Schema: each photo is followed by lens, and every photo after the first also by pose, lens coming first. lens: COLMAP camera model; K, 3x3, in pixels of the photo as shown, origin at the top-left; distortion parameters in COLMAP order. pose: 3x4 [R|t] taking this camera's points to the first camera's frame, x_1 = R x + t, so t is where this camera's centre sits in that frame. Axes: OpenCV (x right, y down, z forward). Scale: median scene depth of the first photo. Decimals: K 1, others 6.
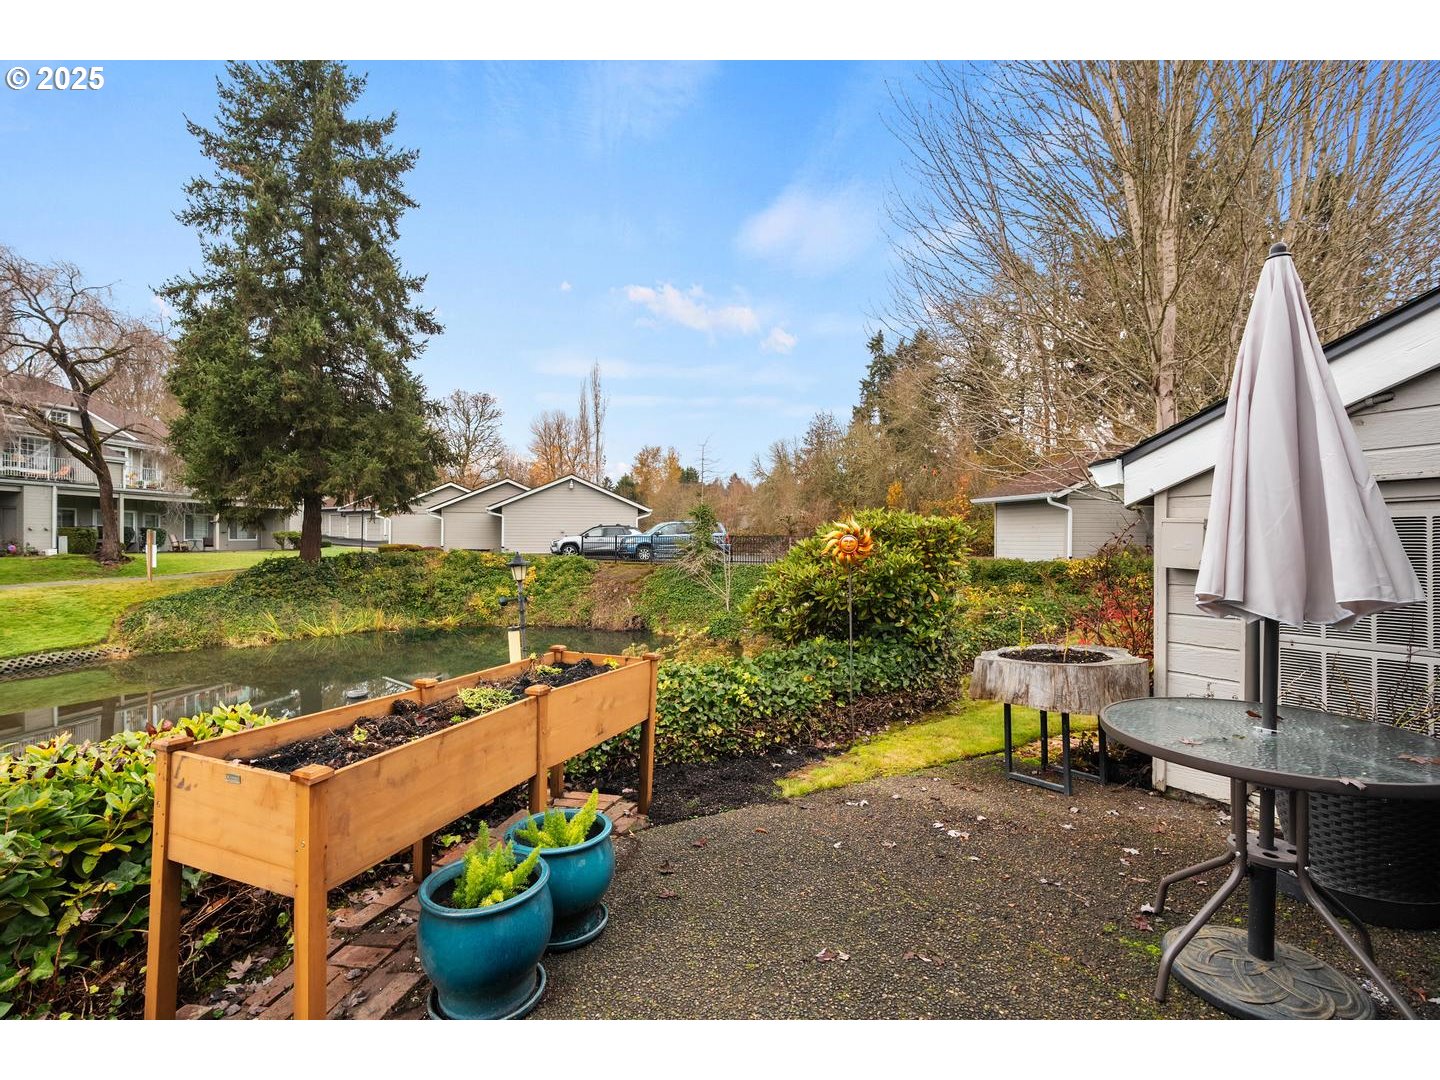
lens RADIAL K [[669.4, 0, 720.0], [0, 669.4, 540.0], [0, 0, 1]] dist [-0.002719, 0.001526]
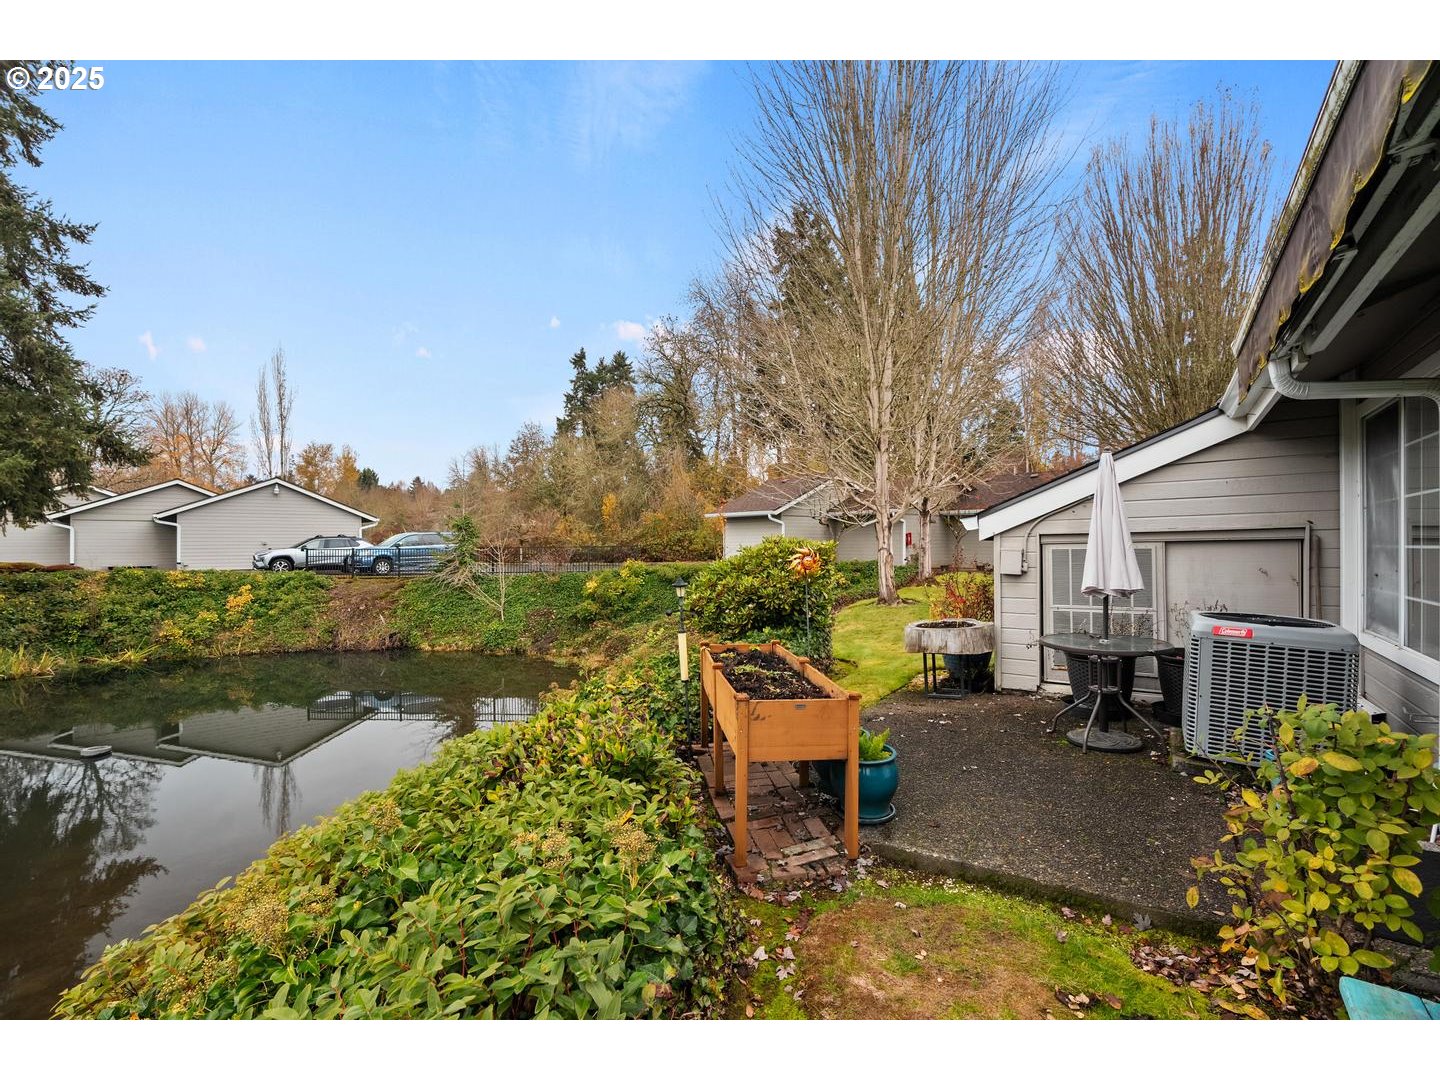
lens RADIAL K [[669.4, 0, 720.0], [0, 669.4, 540.0], [0, 0, 1]] dist [-0.002719, 0.001526]
pose [[0.874661, -0.006886, 0.484685, -0.160299], [0.010023, 0.999942, -0.003880, -0.009061], [-0.484631, 0.008252, 0.874680, -0.046919]]
